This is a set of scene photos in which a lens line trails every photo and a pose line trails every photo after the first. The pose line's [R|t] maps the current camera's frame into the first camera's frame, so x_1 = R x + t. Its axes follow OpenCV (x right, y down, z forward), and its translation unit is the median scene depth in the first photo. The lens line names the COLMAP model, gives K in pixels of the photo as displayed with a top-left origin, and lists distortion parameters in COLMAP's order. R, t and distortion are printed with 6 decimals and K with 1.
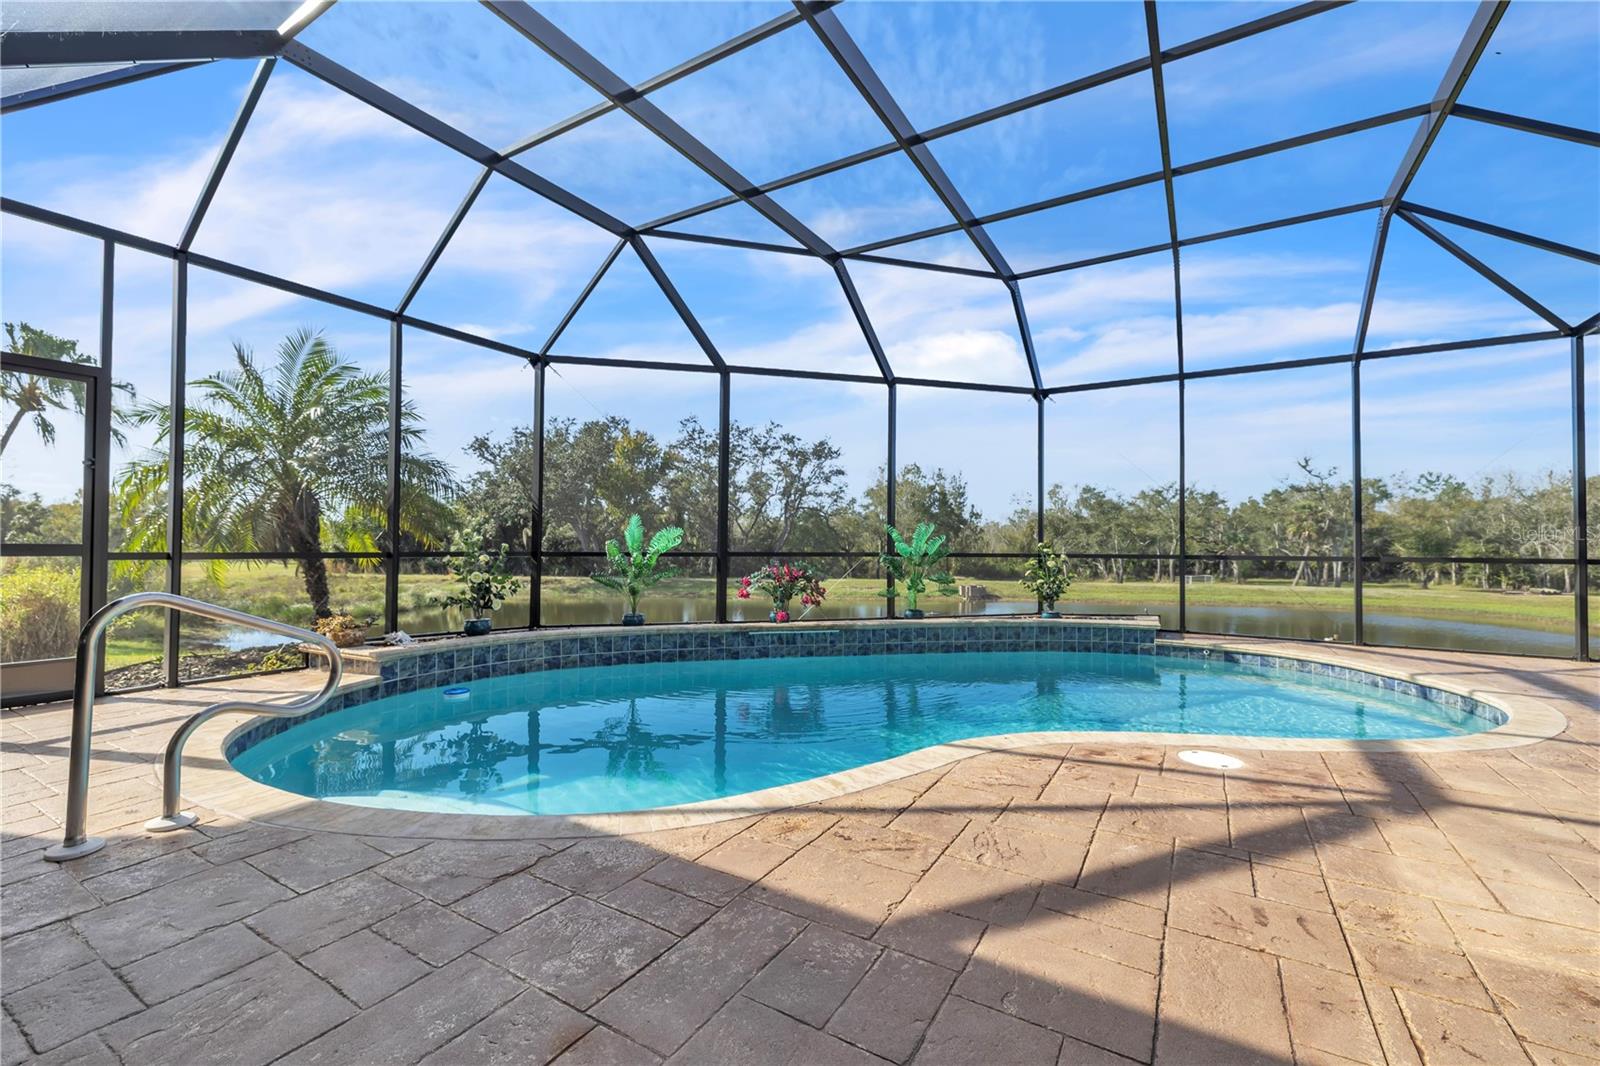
lens RADIAL K [[676.0, 0, 798.3], [0, 676.0, 542.6], [0, 0, 1]] dist [-0.002958, -0.000339]
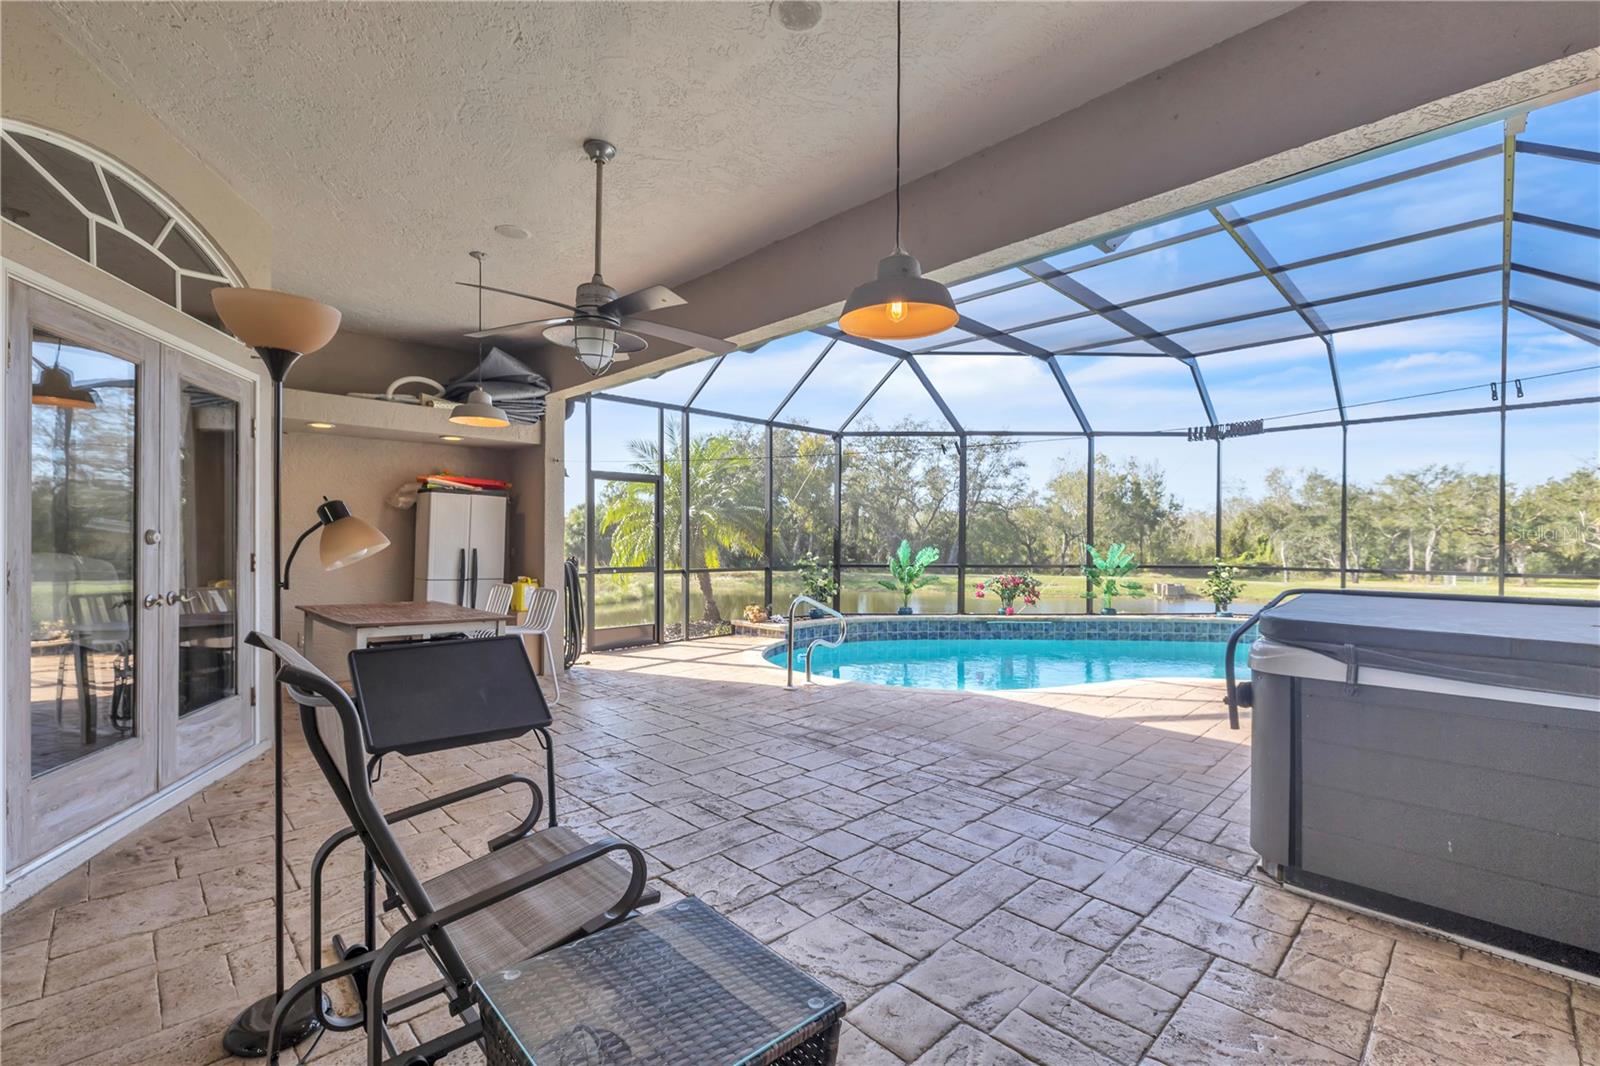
lens RADIAL K [[697.2, 0, 795.6], [0, 697.2, 539.3], [0, 0, 1]] dist [0.000174, -0.000192]
pose [[0.970242, -0.002250, -0.242128, -0.093738], [0.003984, 0.999970, 0.006672, -0.048050], [0.242106, -0.007438, 0.970221, -0.479724]]
